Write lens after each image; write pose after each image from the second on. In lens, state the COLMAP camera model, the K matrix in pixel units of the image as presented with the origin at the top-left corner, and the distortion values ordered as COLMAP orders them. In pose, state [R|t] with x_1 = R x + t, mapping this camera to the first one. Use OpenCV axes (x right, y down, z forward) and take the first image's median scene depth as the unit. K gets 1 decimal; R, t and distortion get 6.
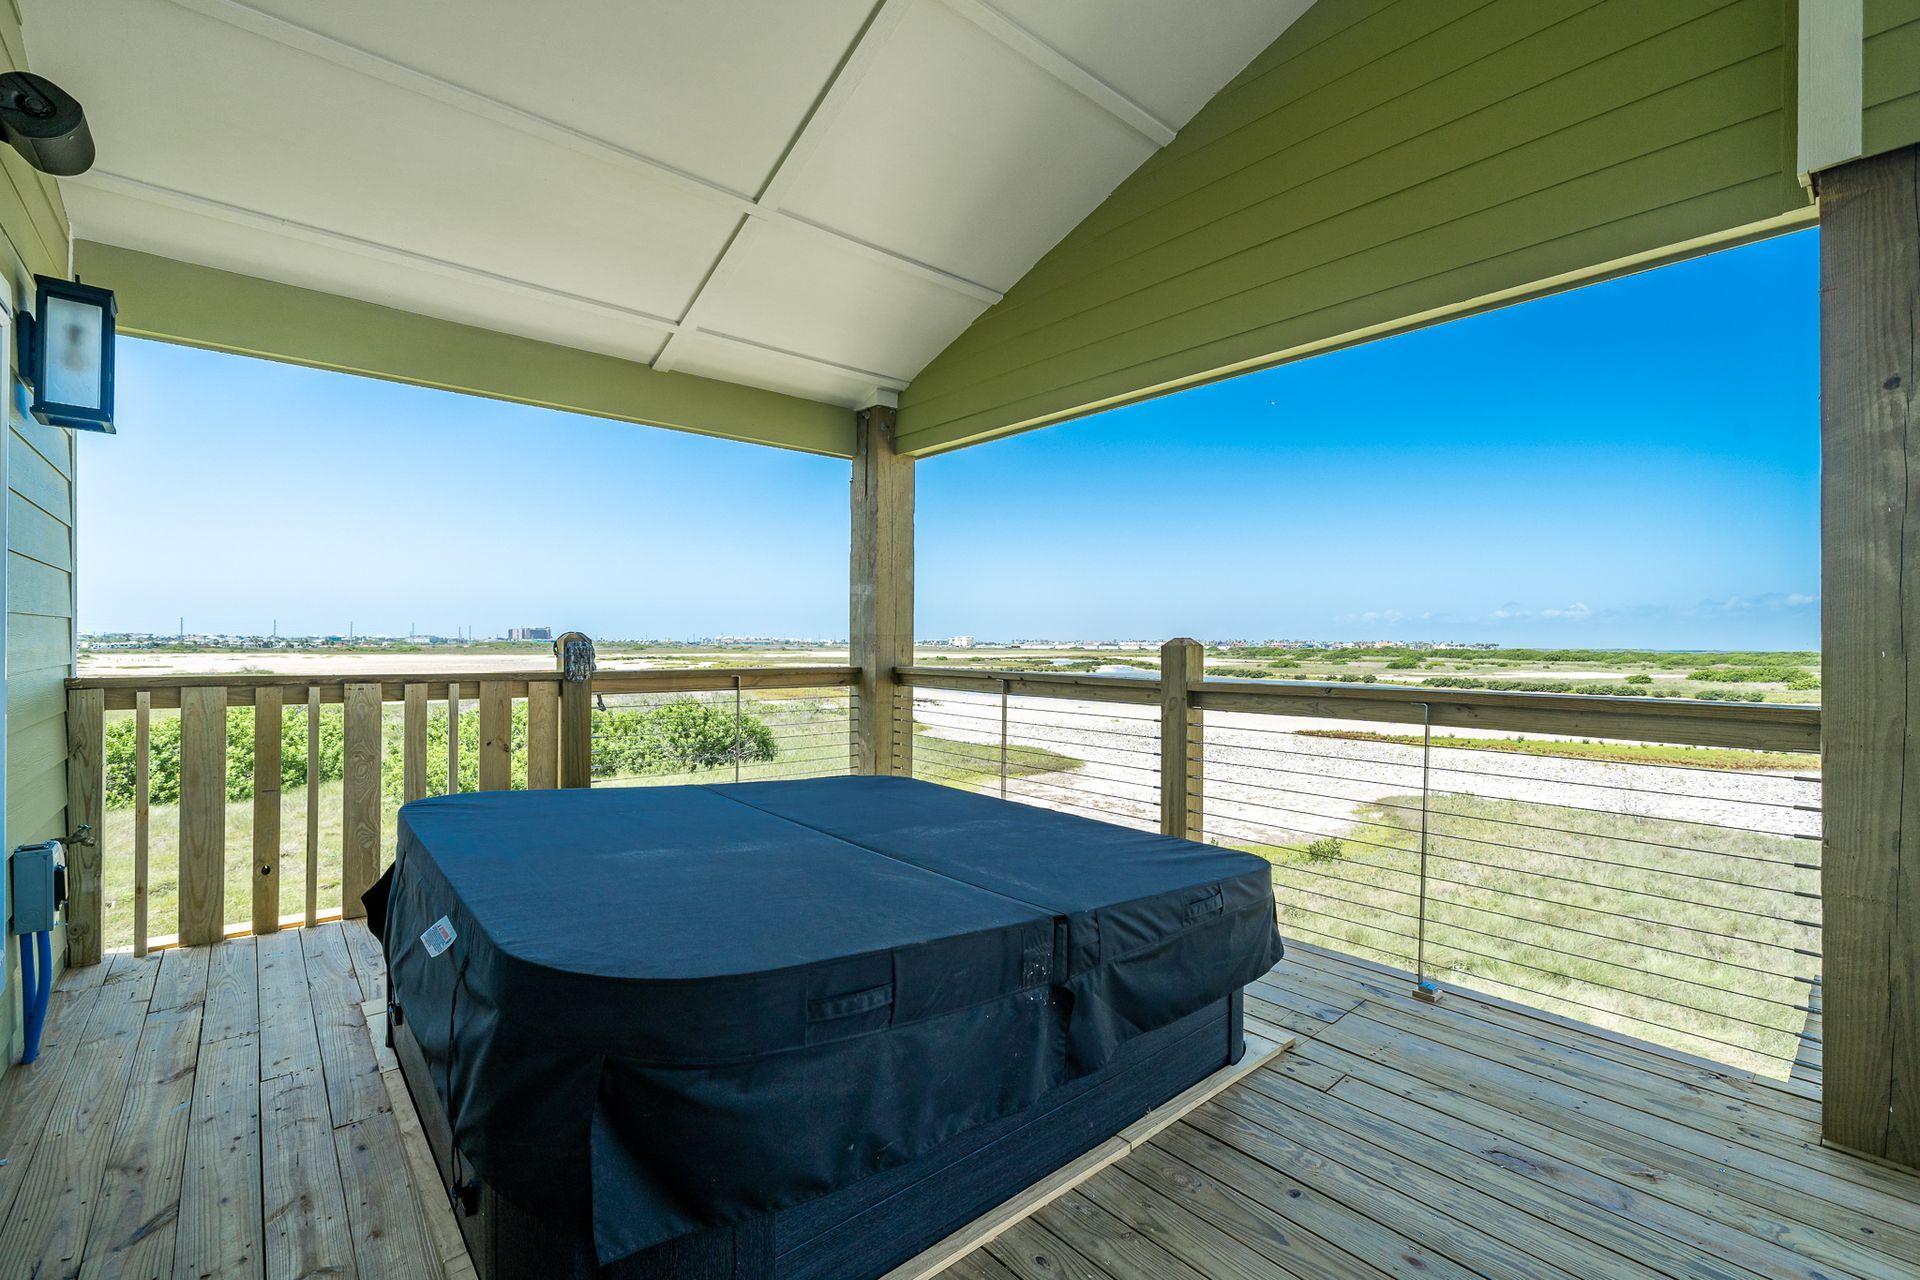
lens RADIAL K [[831.3, 0, 963.9], [0, 831.3, 641.2], [0, 0, 1]] dist [0.001841, 0.000361]
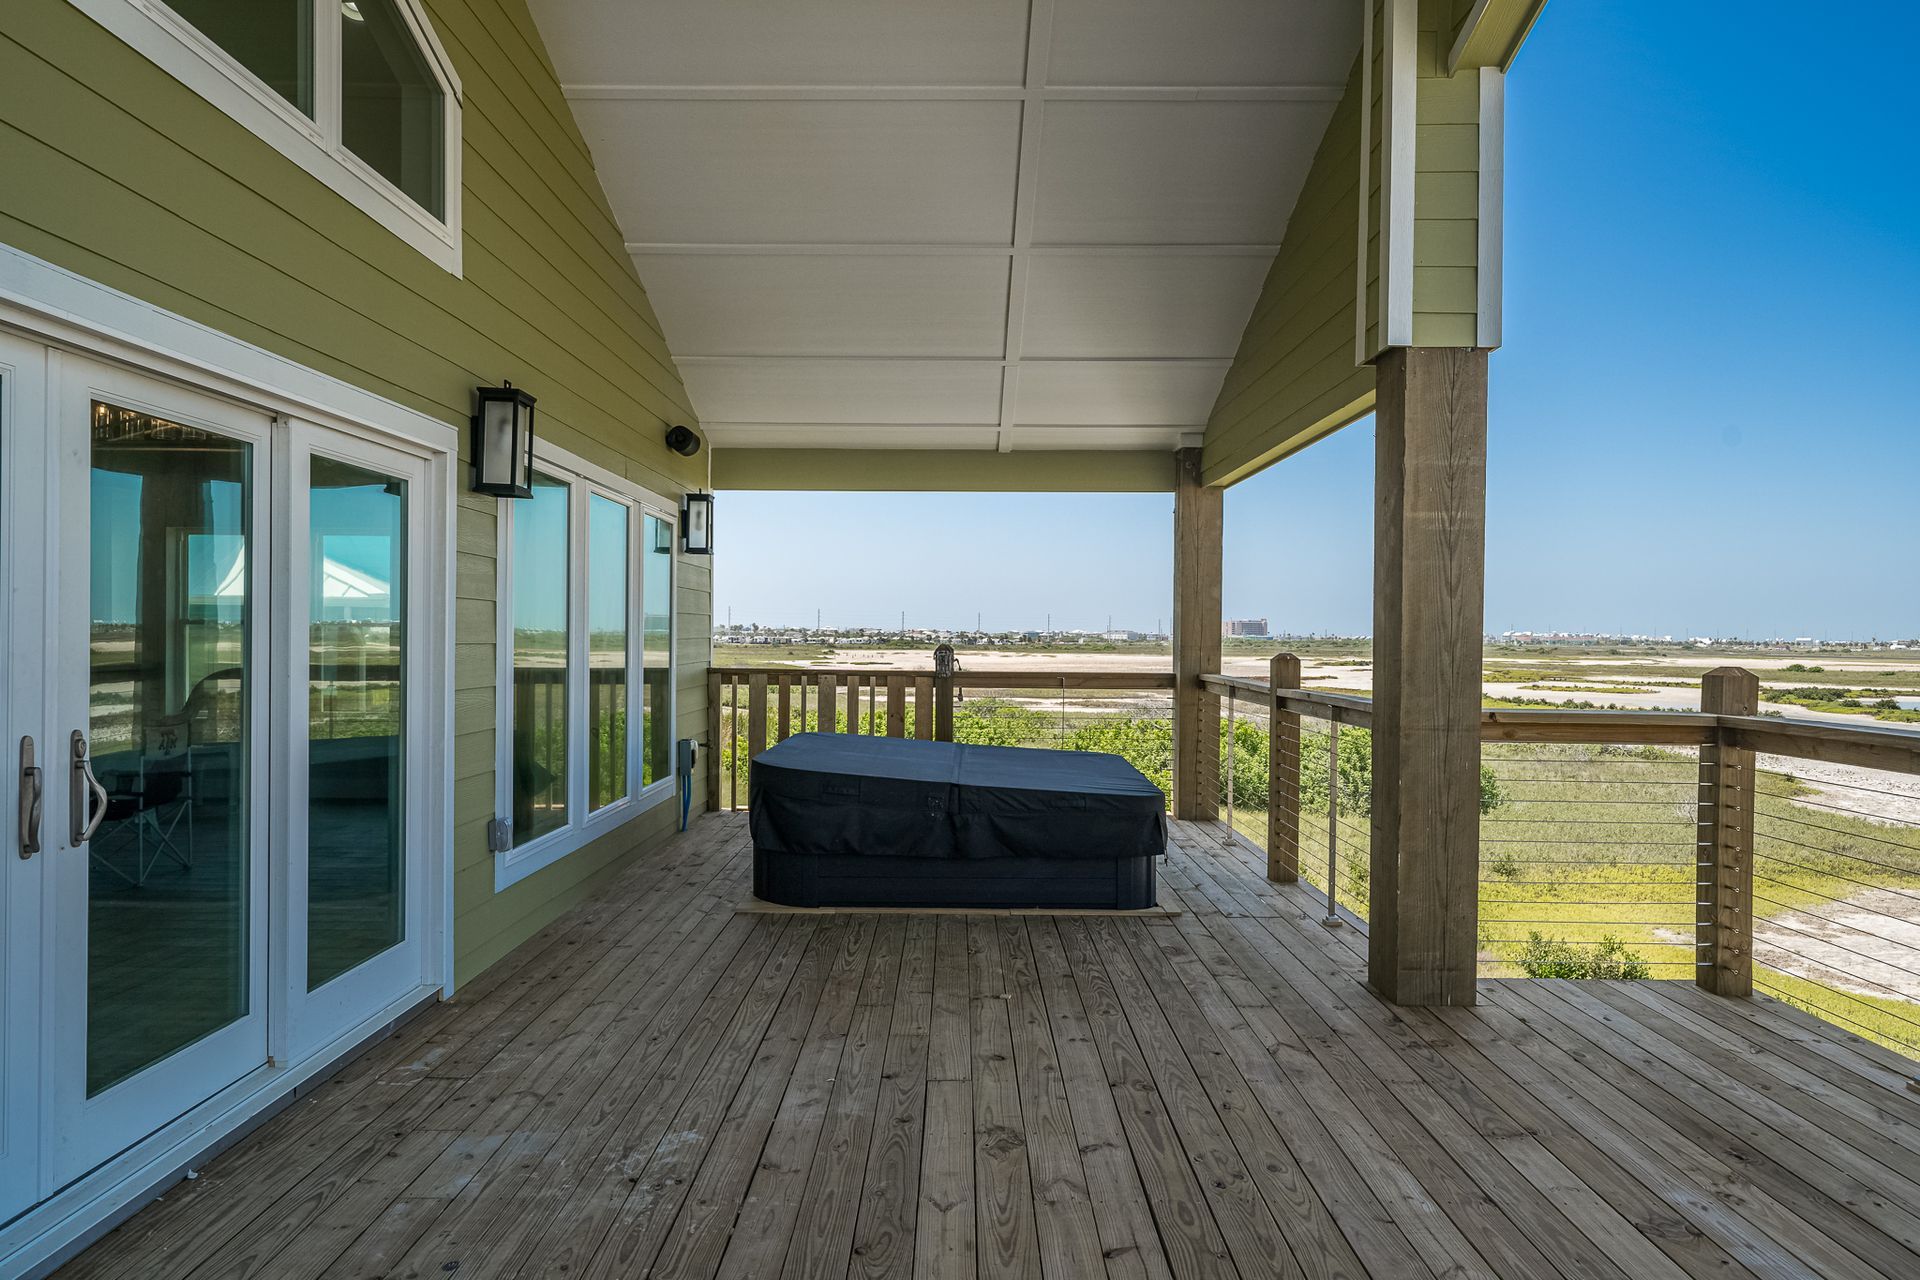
lens RADIAL K [[1288.8, 0, 967.0], [0, 1288.8, 638.1], [0, 0, 1]] dist [0.008326, 0.001973]
pose [[0.751086, 0.003736, -0.660194, 1.167567], [-0.003291, 0.999993, 0.001915, -0.028141], [0.660197, 0.000734, 0.751092, -0.747150]]
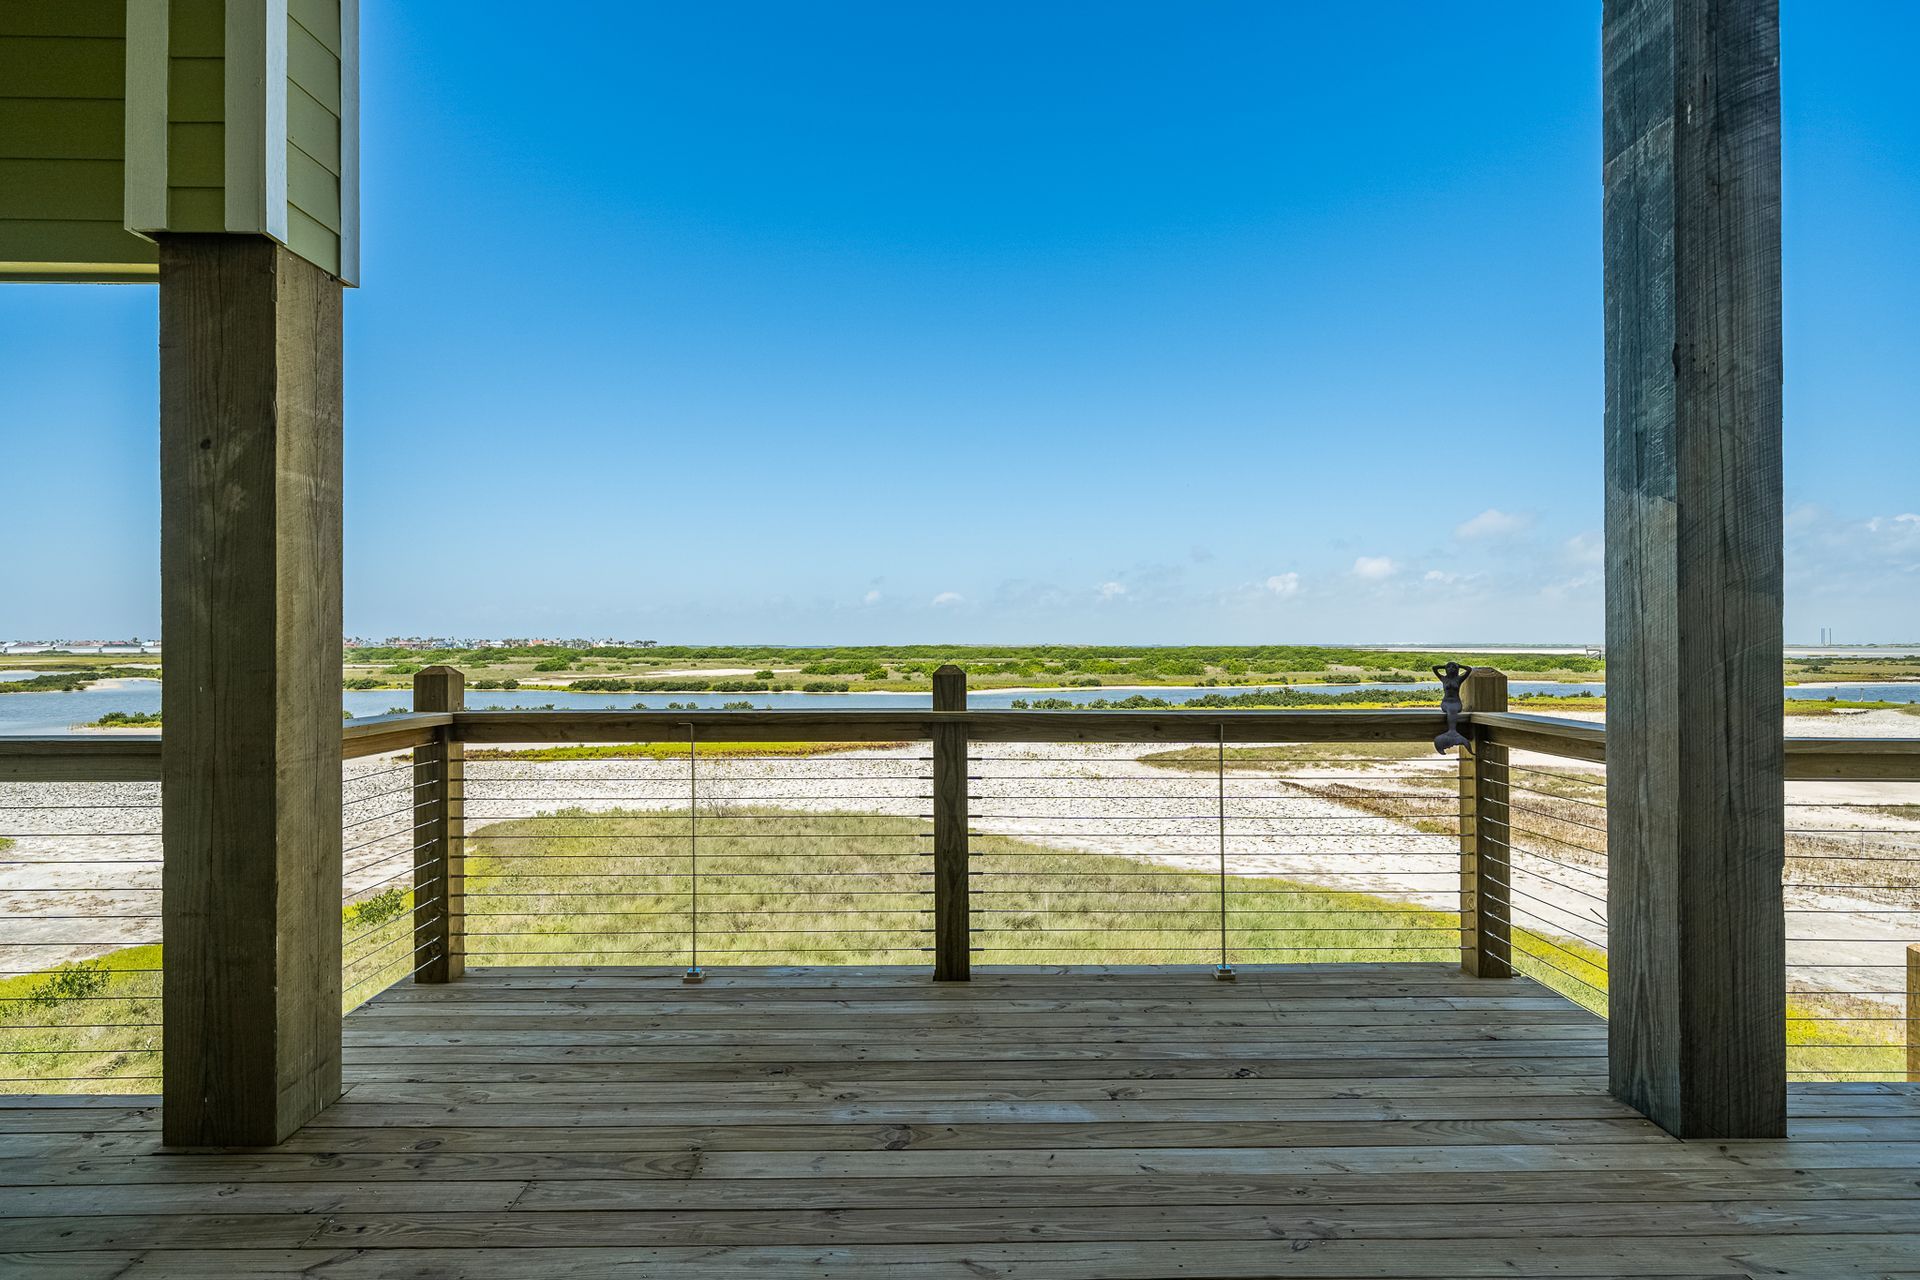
lens RADIAL K [[1007.5, 0, 959.9], [0, 1007.5, 643.8], [0, 0, 1]] dist [0.000696, 0.002803]
pose [[0.633181, -0.005403, 0.773985, 0.393375], [0.002832, 0.999985, 0.004664, -0.026684], [-0.773998, -0.000761, 0.633187, -0.345538]]
